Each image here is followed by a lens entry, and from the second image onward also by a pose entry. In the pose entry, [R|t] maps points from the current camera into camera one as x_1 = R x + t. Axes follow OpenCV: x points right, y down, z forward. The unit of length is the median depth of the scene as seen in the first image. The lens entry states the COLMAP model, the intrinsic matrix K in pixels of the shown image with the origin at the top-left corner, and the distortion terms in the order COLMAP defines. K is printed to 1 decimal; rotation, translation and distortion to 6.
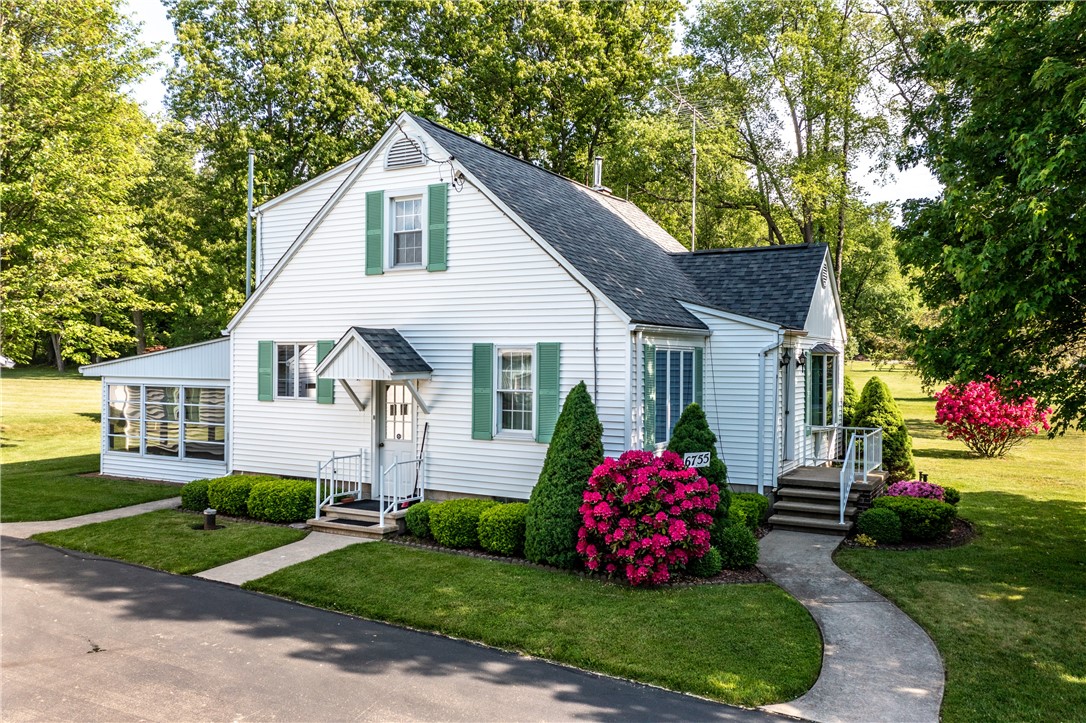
lens RADIAL K [[870.7, 0, 536.4], [0, 870.7, 356.0], [0, 0, 1]] dist [0.001362, 0.021425]
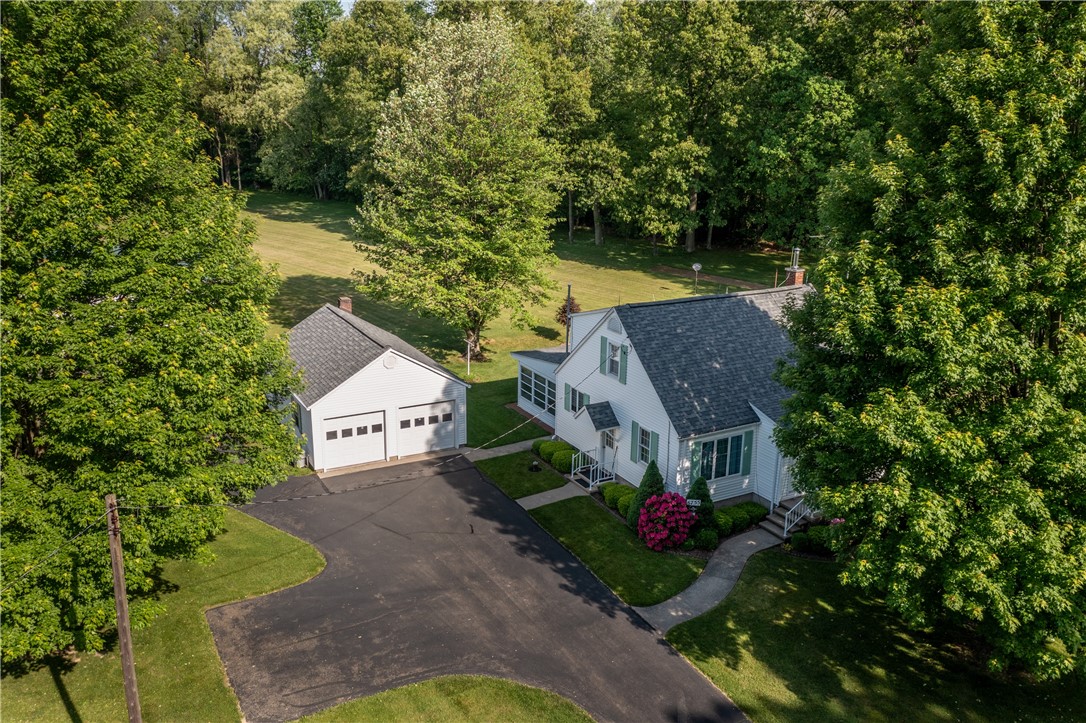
lens RADIAL K [[870.7, 0, 531.8], [0, 870.7, 323.4], [0, 0, 1]] dist [0.001362, 0.021425]
pose [[0.844930, 0.122453, -0.520671, 0.793601], [-0.004188, 0.974926, 0.222490, -0.711731], [0.534860, -0.185808, 0.824257, -0.883169]]
